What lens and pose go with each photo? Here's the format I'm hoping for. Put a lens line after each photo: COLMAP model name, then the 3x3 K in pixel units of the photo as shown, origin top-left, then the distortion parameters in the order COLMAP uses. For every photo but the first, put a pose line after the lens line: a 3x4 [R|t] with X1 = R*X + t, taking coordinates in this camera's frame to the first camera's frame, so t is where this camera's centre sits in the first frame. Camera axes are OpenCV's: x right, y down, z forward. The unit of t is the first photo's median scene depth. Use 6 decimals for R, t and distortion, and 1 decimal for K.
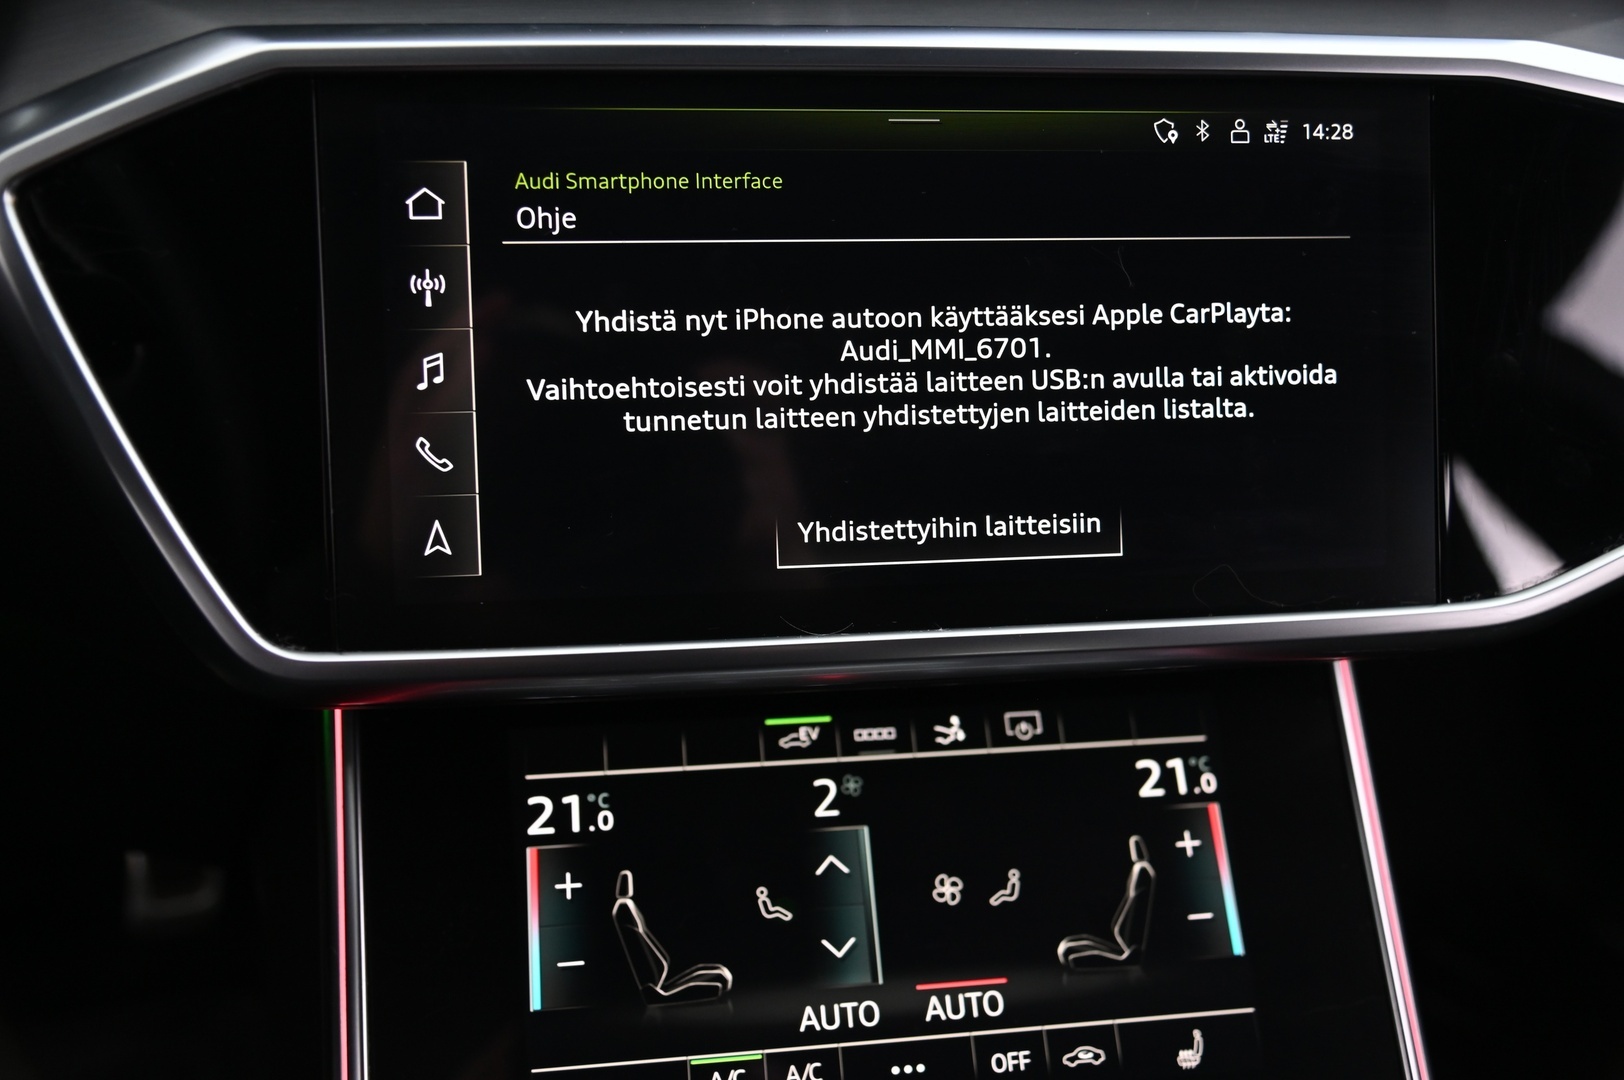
lens RADIAL K [[1569.2, 0, 812.0], [0, 1569.2, 540.0], [0, 0, 1]] dist [-0.005226, 0.017848]
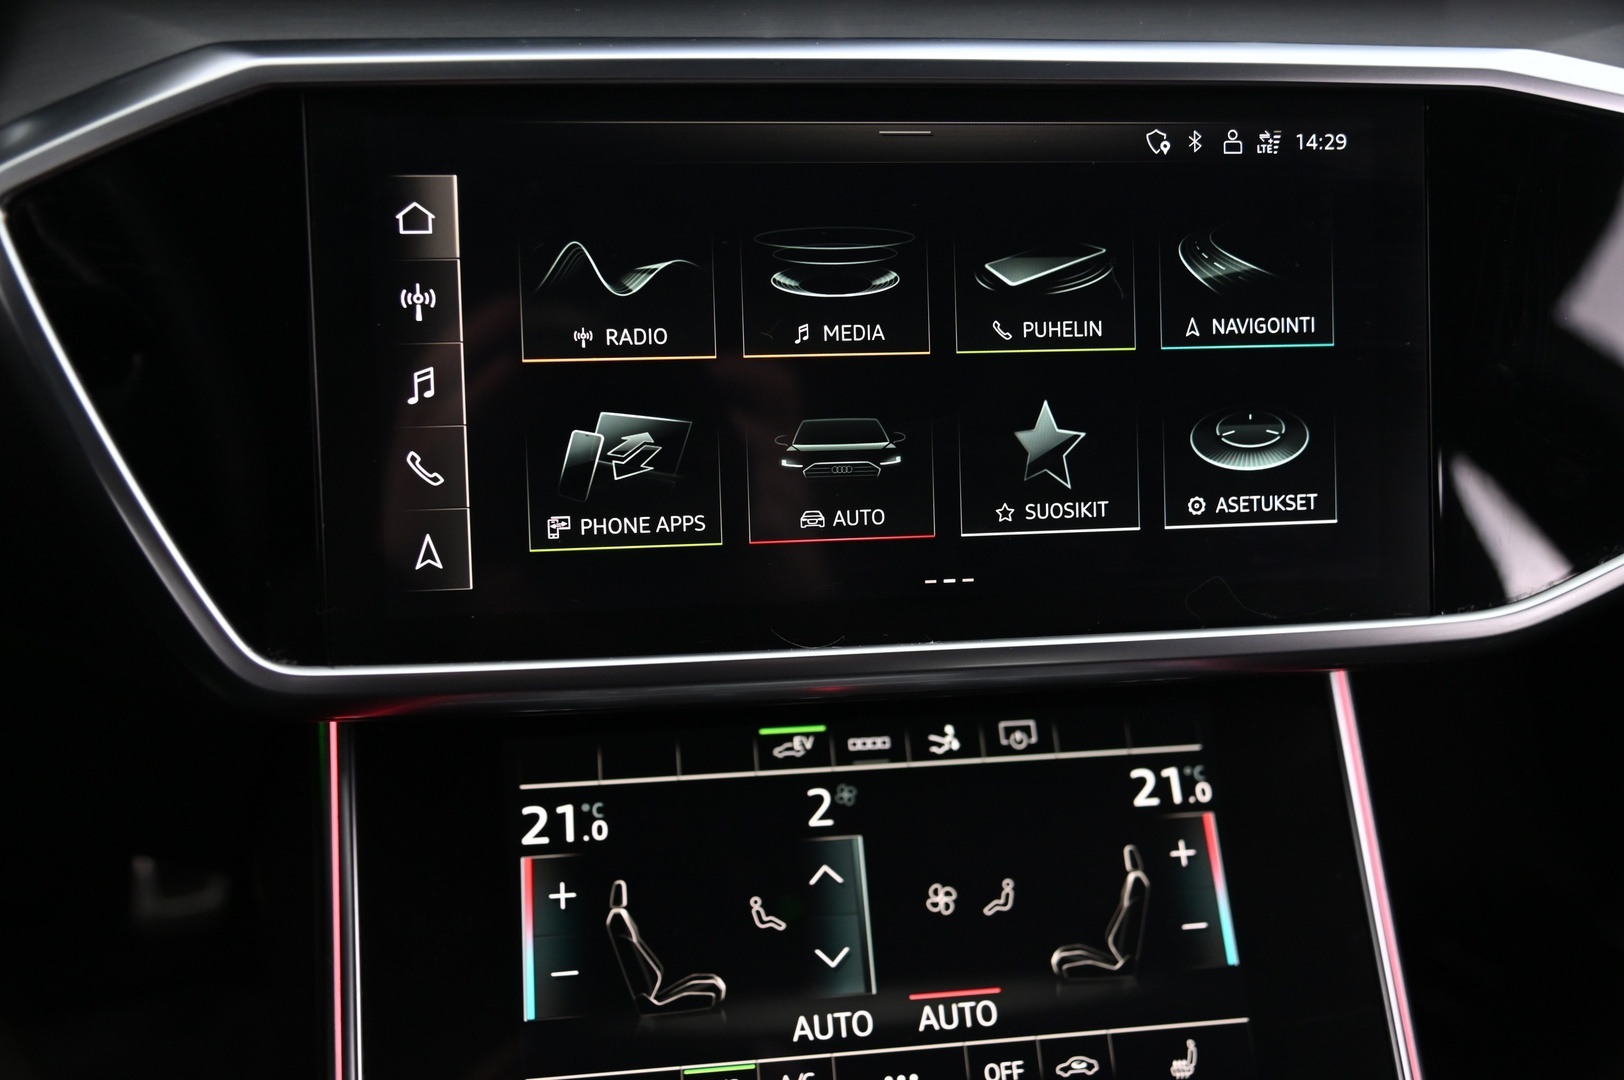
lens RADIAL K [[1569.2, 0, 812.0], [0, 1569.2, 540.0], [0, 0, 1]] dist [-0.005226, 0.017848]
pose [[0.999967, -0.000625, -0.008099, 0.012421], [0.000672, 0.999983, 0.005753, -0.012492], [0.008096, -0.005758, 0.999951, -0.000179]]
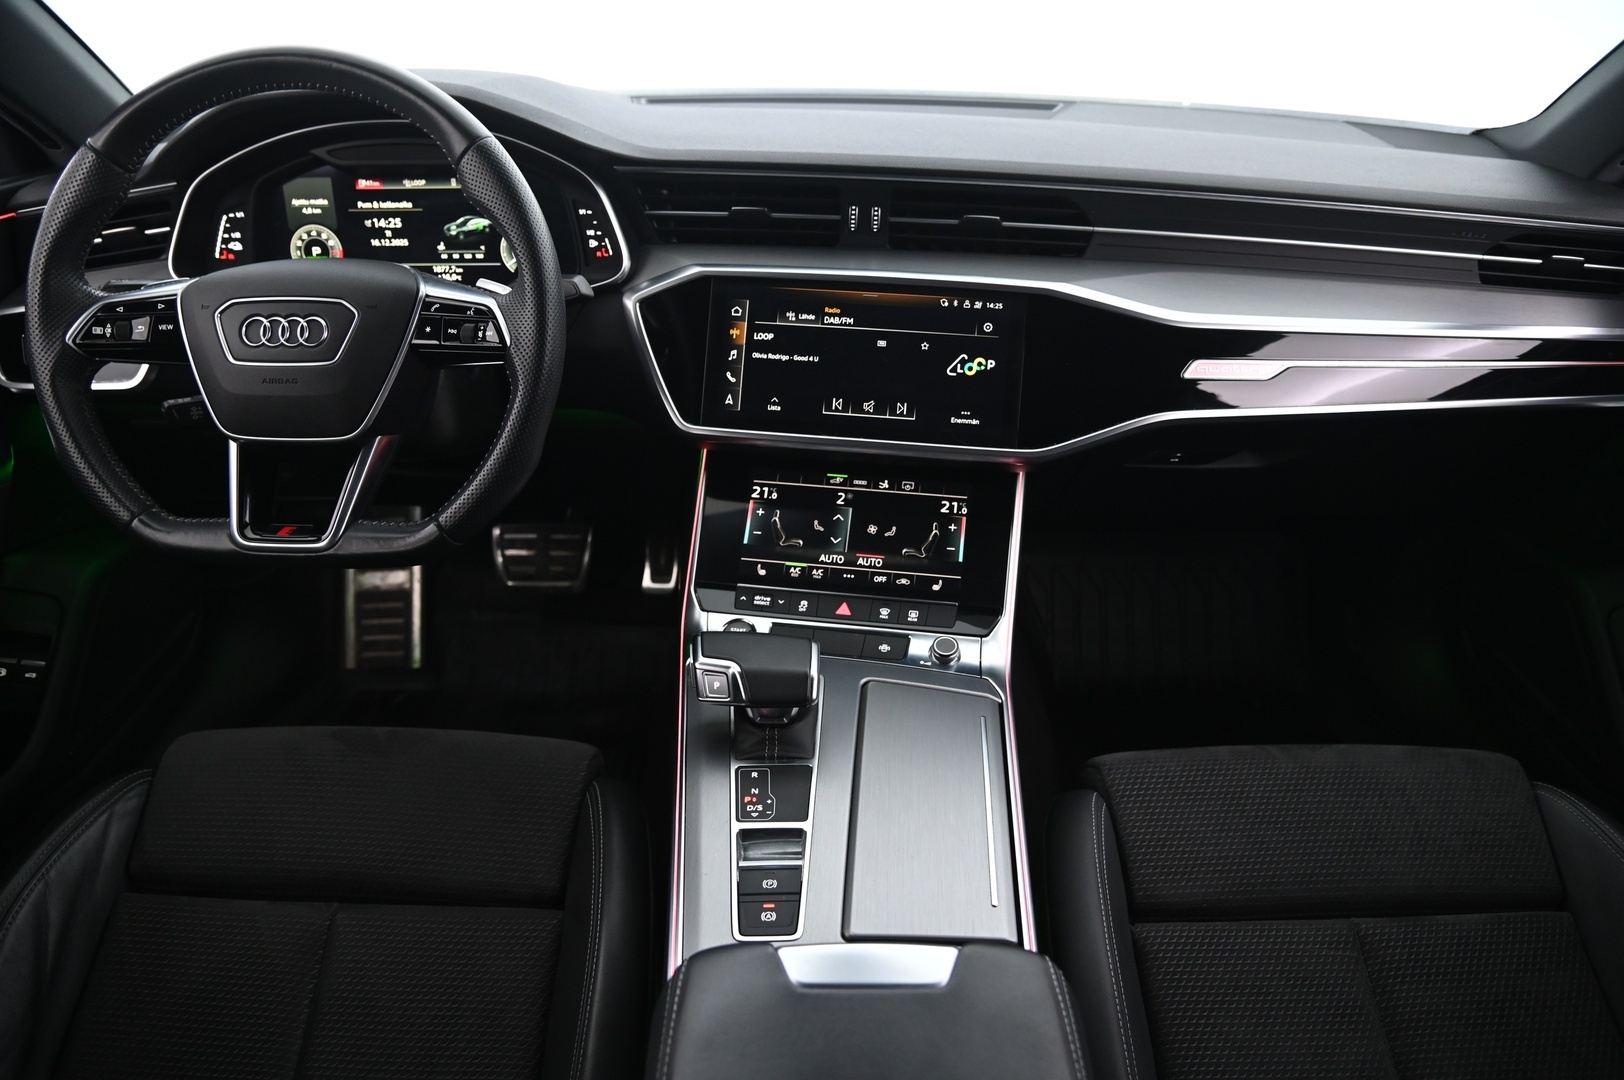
lens RADIAL K [[1069.8, 0, 812.0], [0, 1069.8, 540.0], [0, 0, 1]] dist [-0.163455, 0.000527]
pose [[0.952436, 0.115006, -0.282203, 0.607515], [-0.120169, 0.992753, -0.000996, 0.268337], [0.280044, 0.034861, 0.959354, -1.179817]]
